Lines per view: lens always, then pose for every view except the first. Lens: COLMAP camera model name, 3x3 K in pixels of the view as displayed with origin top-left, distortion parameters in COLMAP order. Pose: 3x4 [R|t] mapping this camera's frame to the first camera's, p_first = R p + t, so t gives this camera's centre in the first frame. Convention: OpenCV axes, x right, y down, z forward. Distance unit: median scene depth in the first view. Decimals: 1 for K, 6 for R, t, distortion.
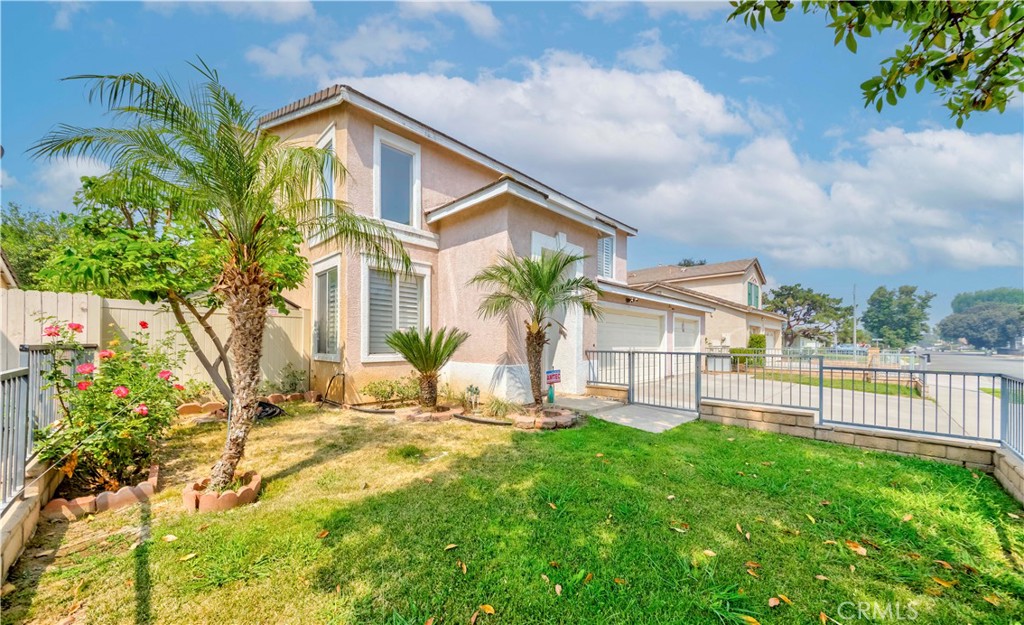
lens RADIAL K [[362.7, 0, 512.7], [0, 362.7, 333.8], [0, 0, 1]] dist [0.001063, -0.000187]
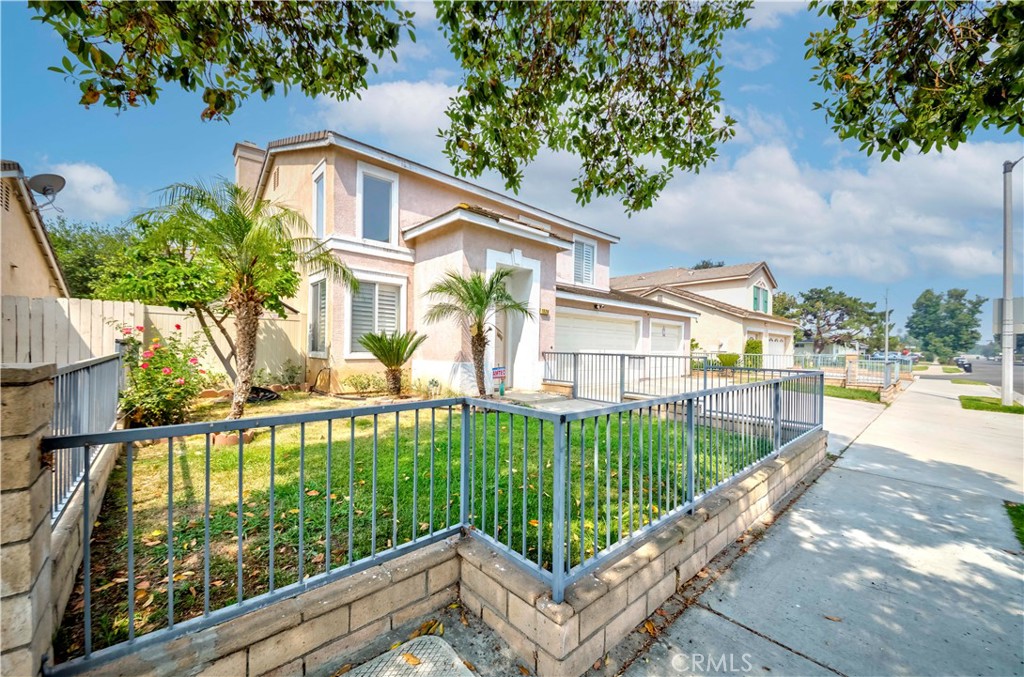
lens RADIAL K [[384.8, 0, 512.0], [0, 384.8, 338.5], [0, 0, 1]] dist [-0.001021, 0.000084]
pose [[0.998280, 0.010431, -0.057688, 0.209395], [-0.010227, 0.999940, 0.003824, 0.000867], [0.057724, -0.003228, 0.998327, -0.240347]]
